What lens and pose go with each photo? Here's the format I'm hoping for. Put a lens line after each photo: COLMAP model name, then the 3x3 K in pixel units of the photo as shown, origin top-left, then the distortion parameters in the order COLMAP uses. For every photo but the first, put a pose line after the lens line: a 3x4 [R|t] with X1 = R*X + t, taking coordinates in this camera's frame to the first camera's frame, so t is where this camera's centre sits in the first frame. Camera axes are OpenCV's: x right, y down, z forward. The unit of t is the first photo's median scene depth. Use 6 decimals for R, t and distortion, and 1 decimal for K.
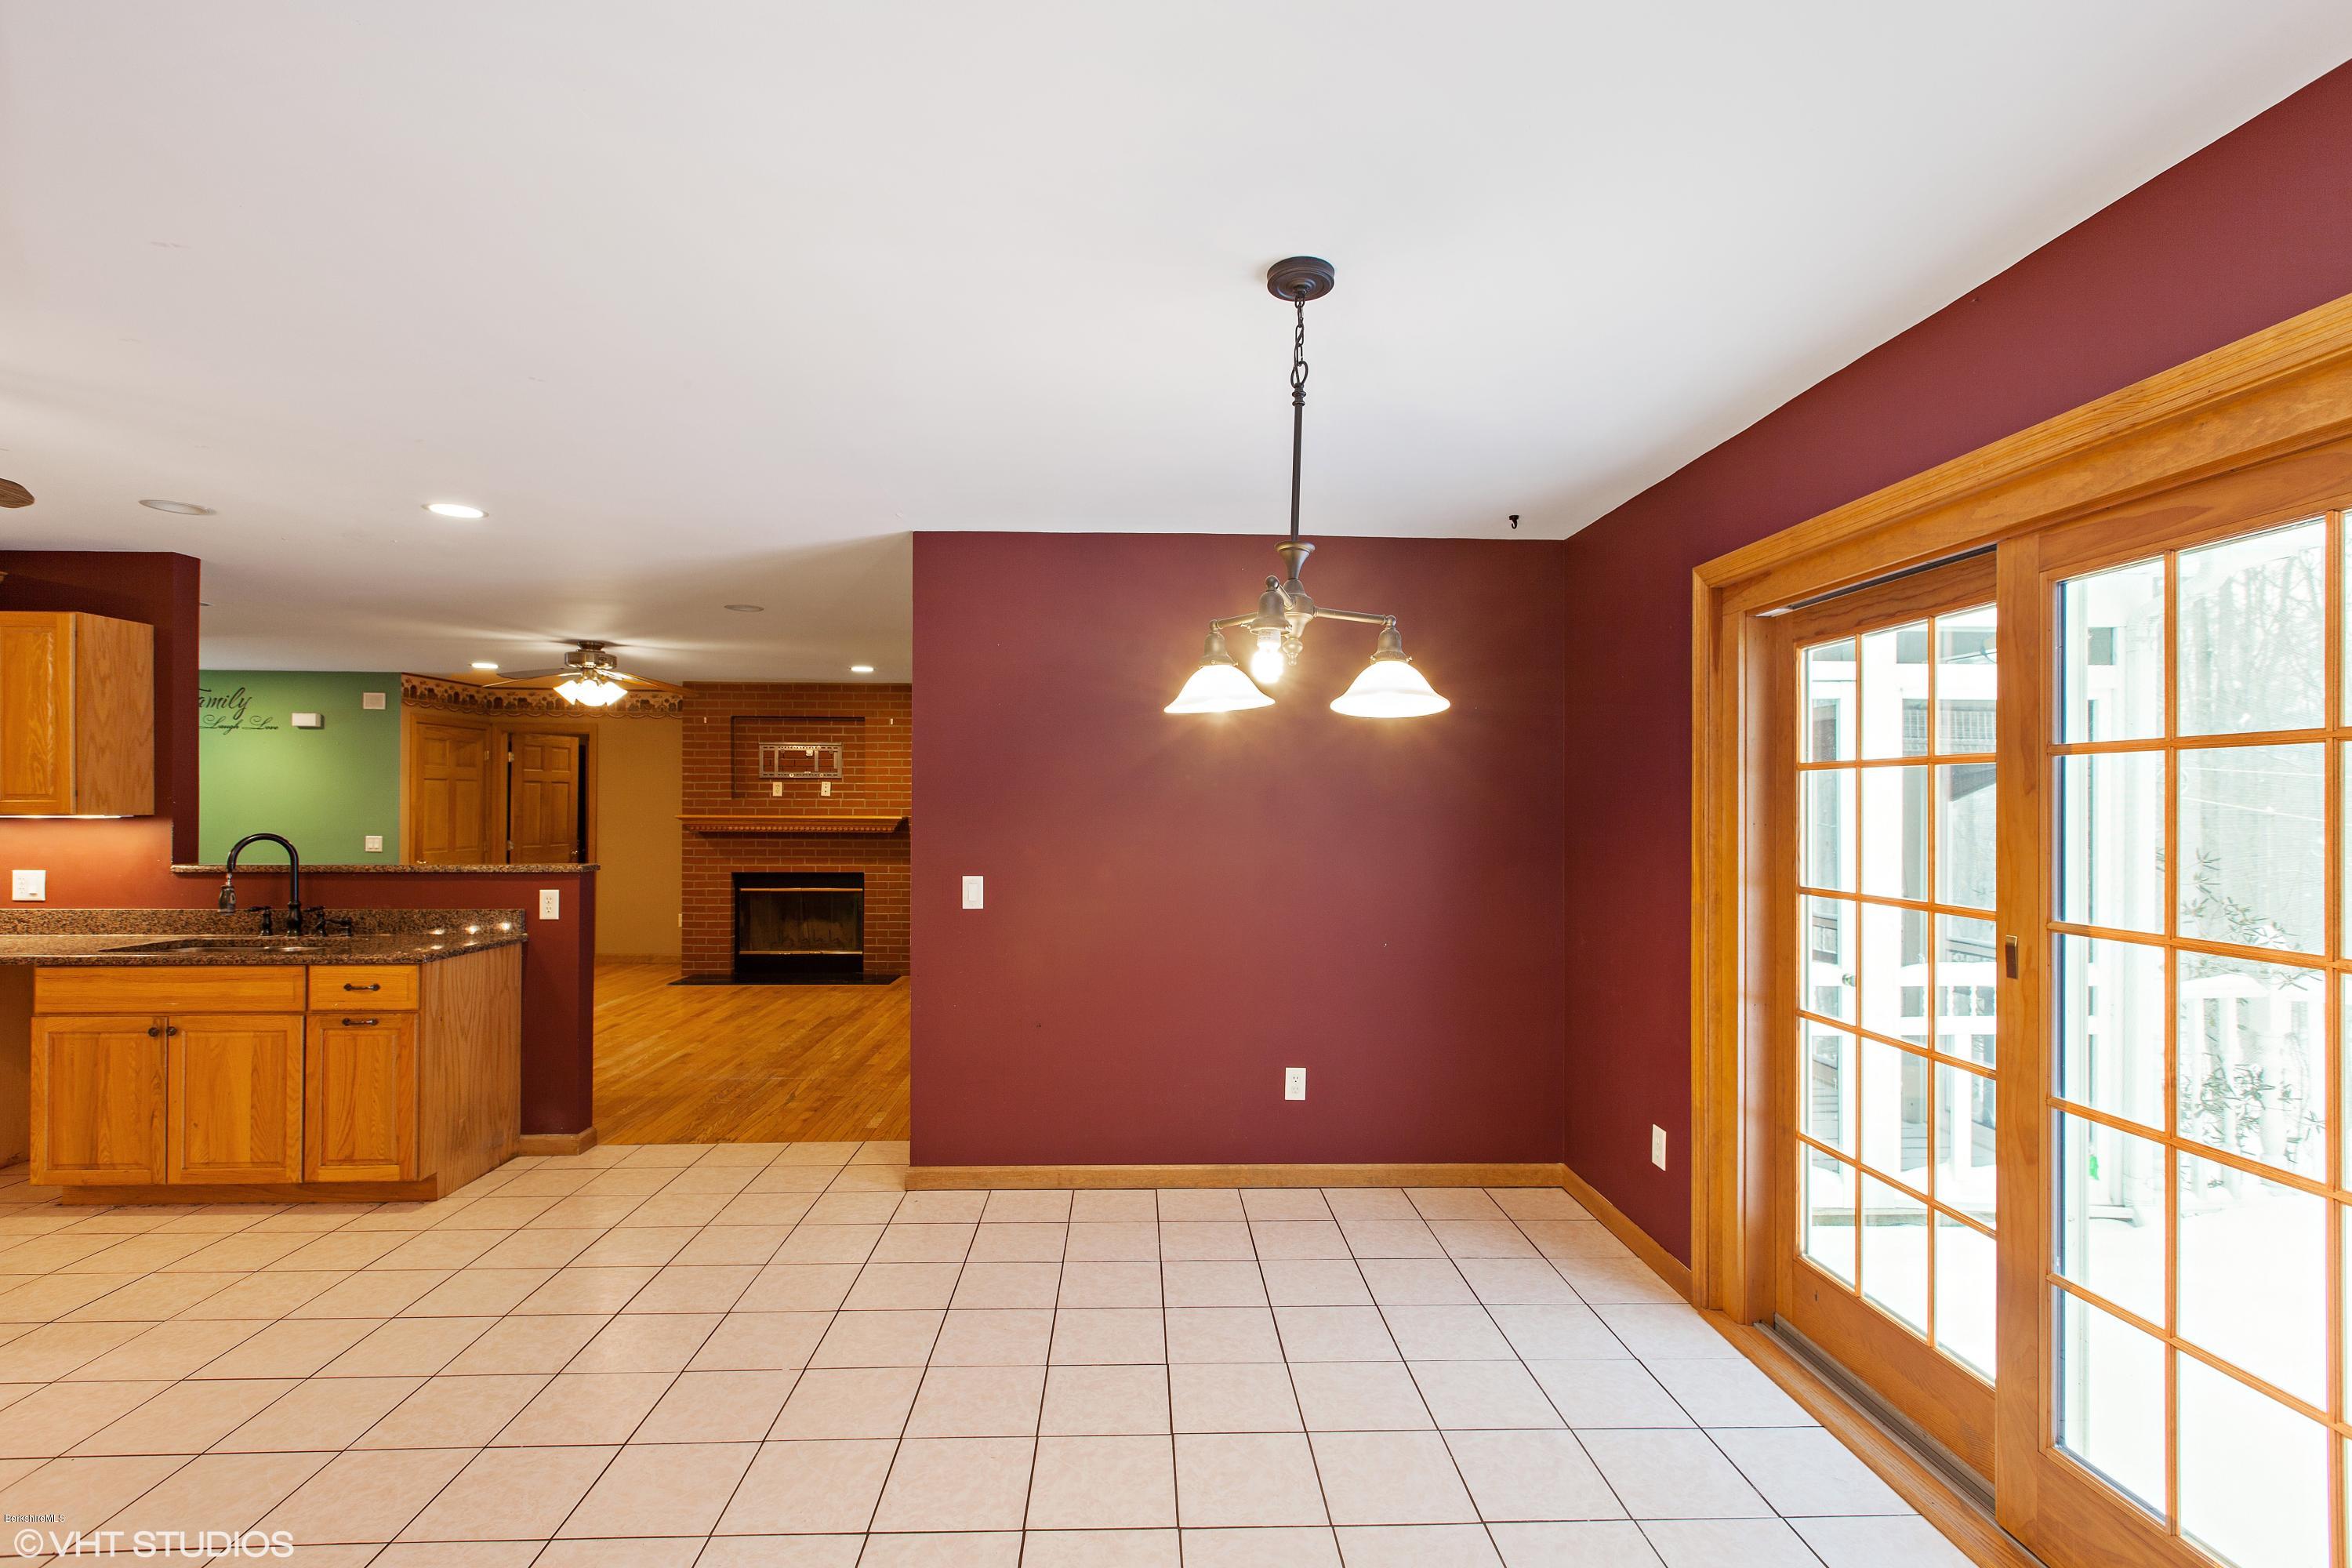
lens RADIAL K [[1055.9, 0, 1170.2], [0, 1055.9, 798.4], [0, 0, 1]] dist [-0.001259, -0.000308]
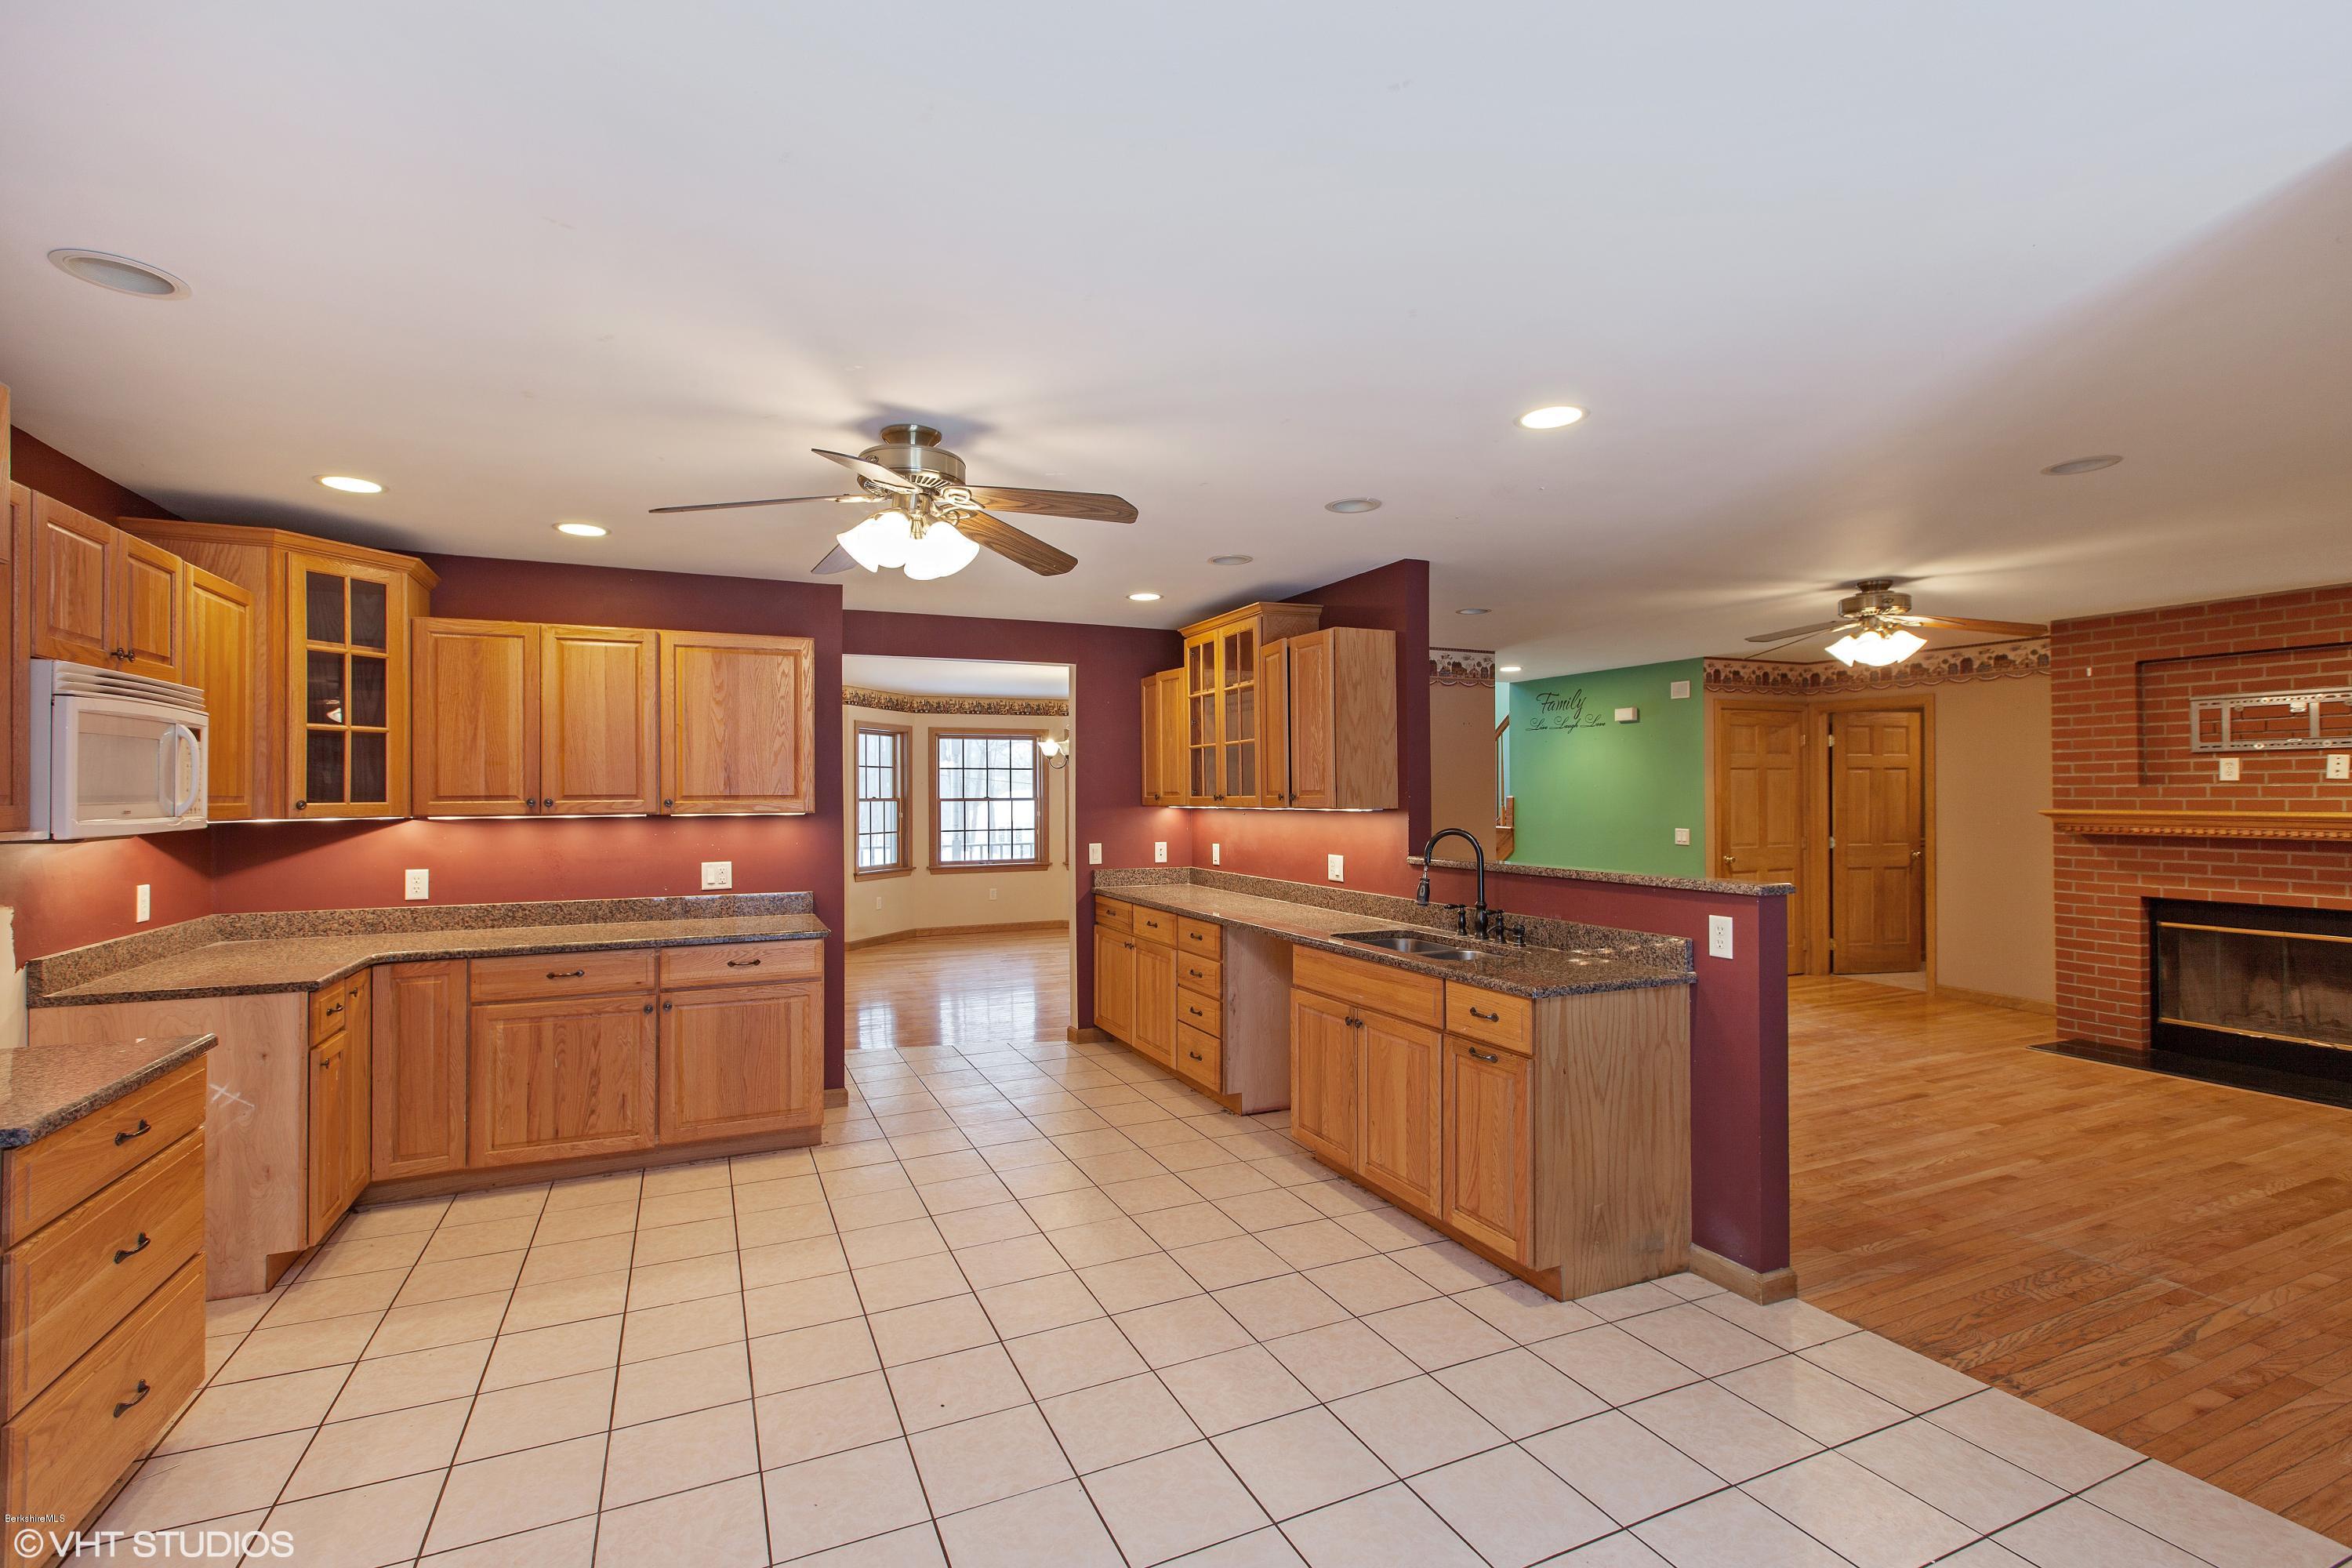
lens RADIAL K [[1055.5, 0, 1176.0], [0, 1055.5, 784.0], [0, 0, 1]] dist [0.001552, 0.000294]
pose [[0.379964, -0.014113, -0.924894, -0.062180], [0.010718, 0.999884, -0.010854, 0.000169], [0.924939, -0.005789, 0.380071, 0.387024]]
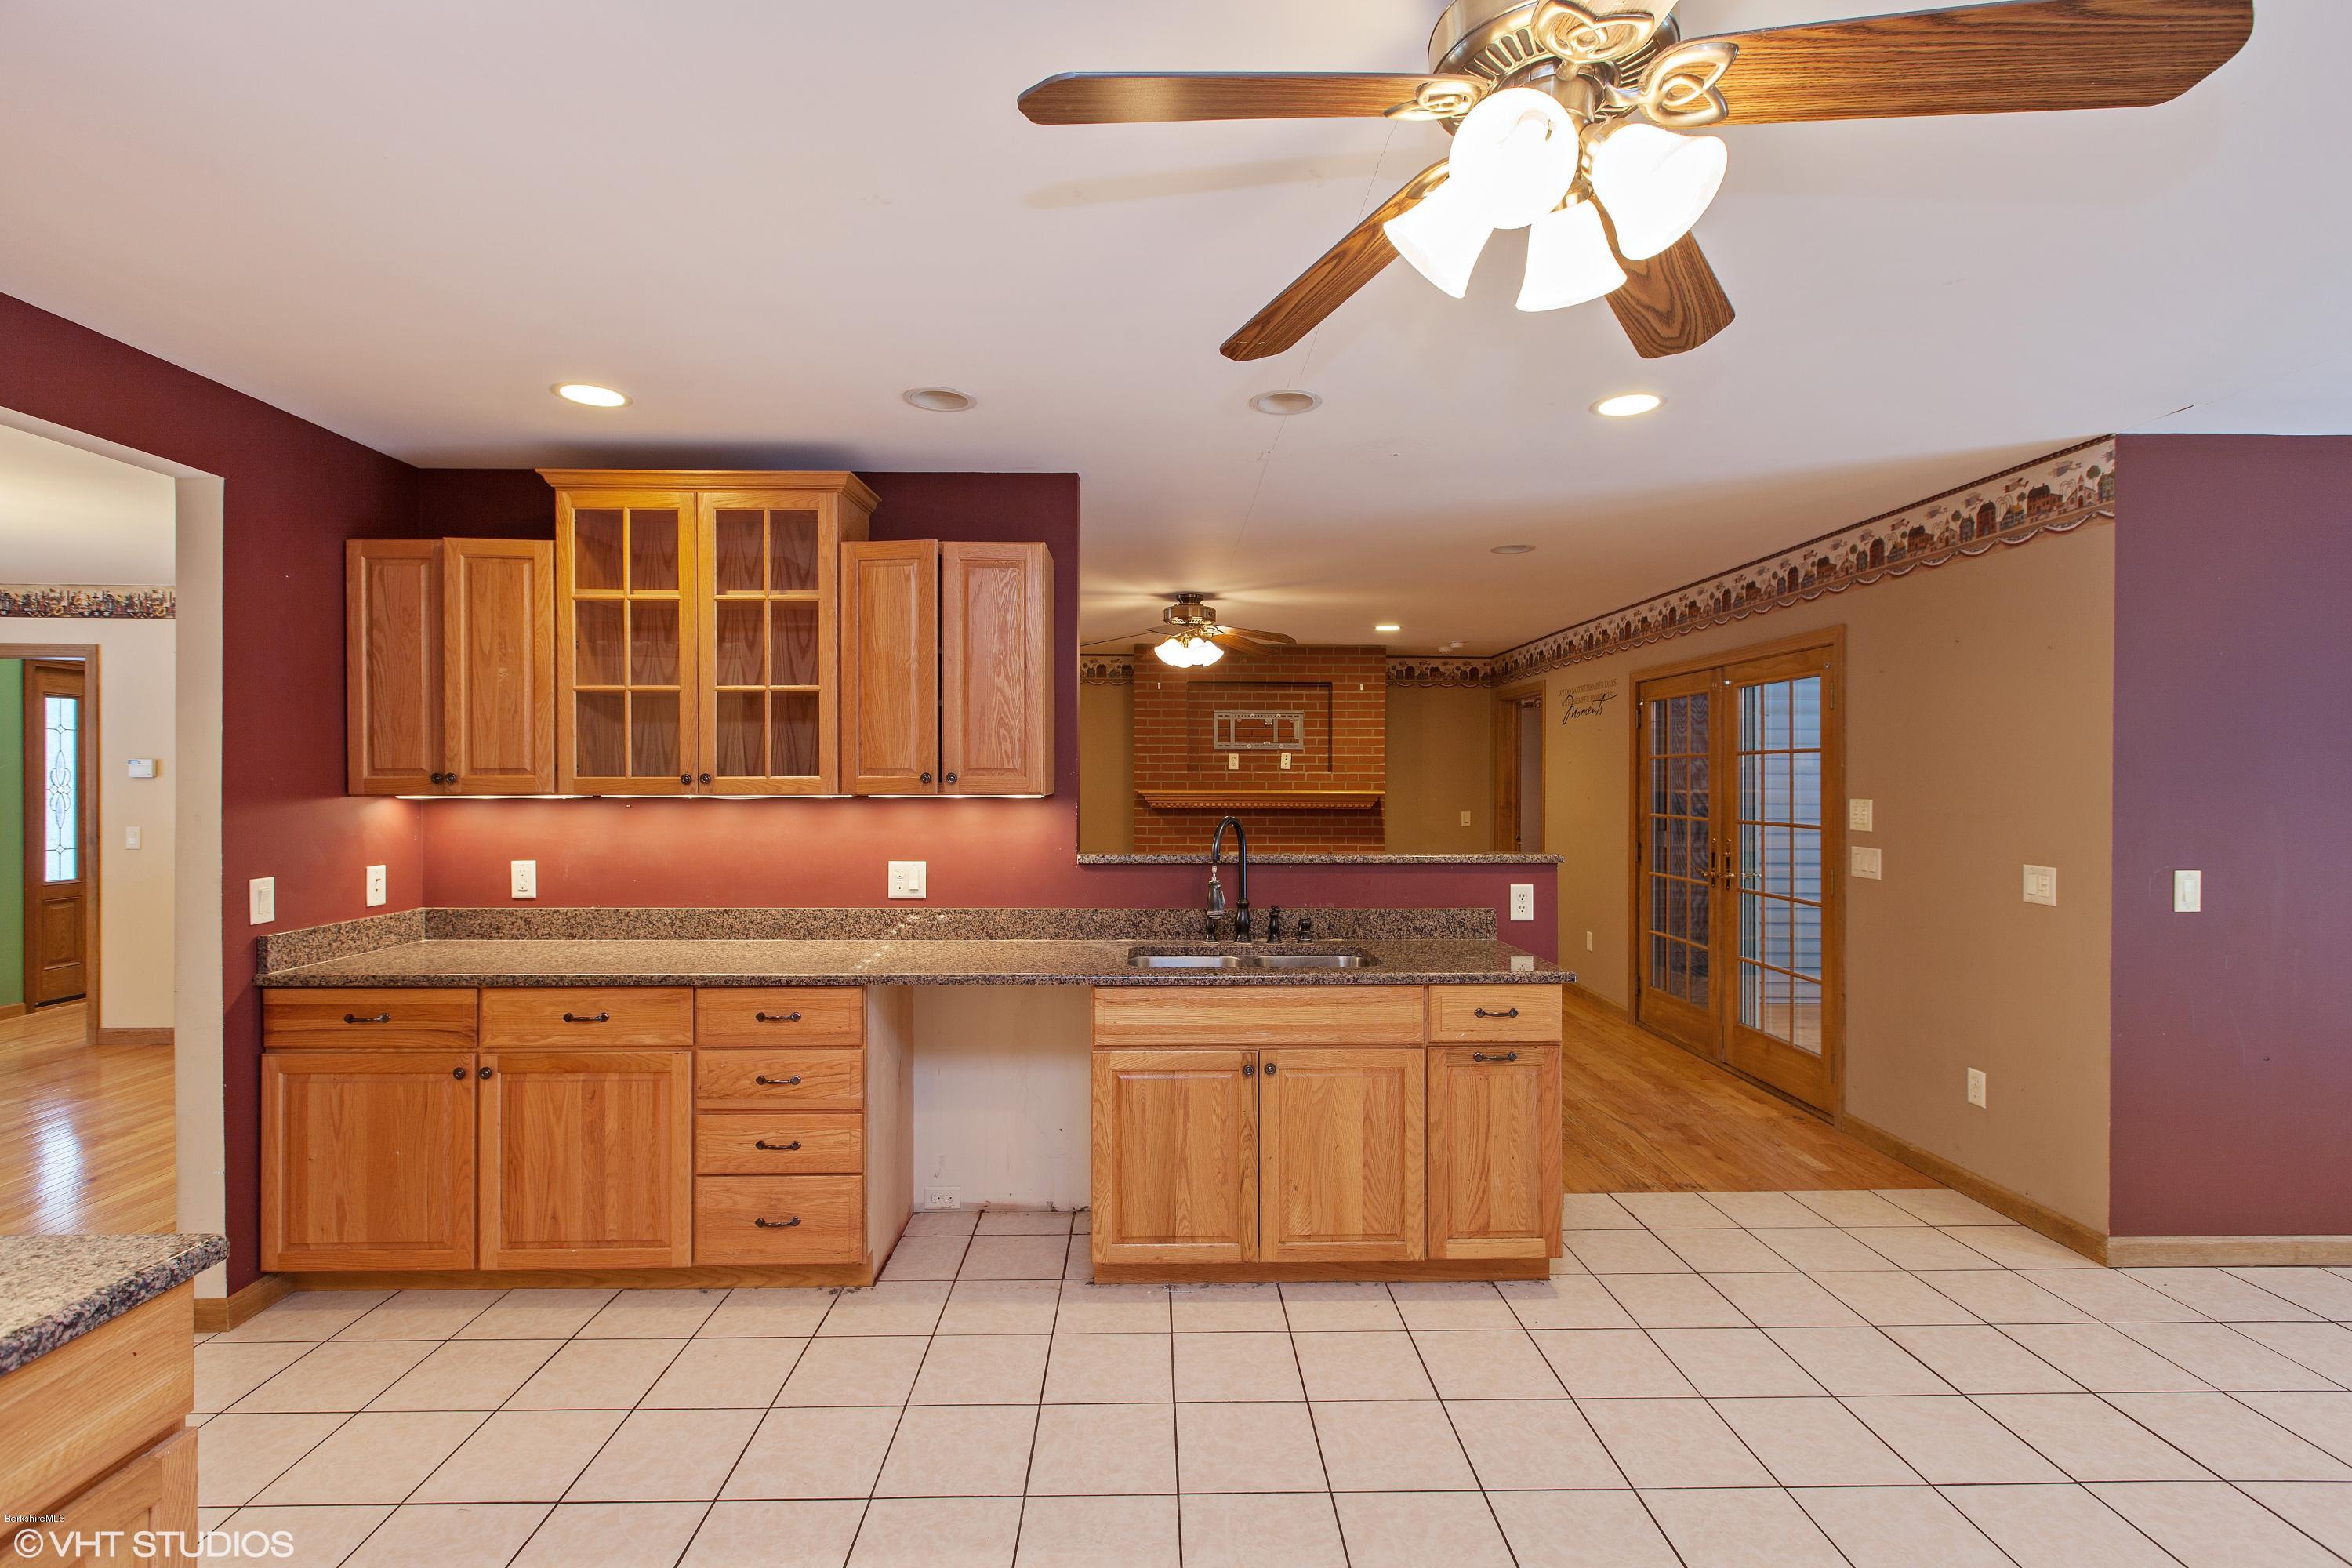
lens RADIAL K [[1056.4, 0, 1171.3], [0, 1056.4, 778.2], [0, 0, 1]] dist [-0.000023, -0.000244]
pose [[0.999819, -0.001269, -0.018959, -0.855384], [0.001410, 0.999971, 0.007434, -0.002365], [0.018949, -0.007460, 0.999793, 0.178517]]
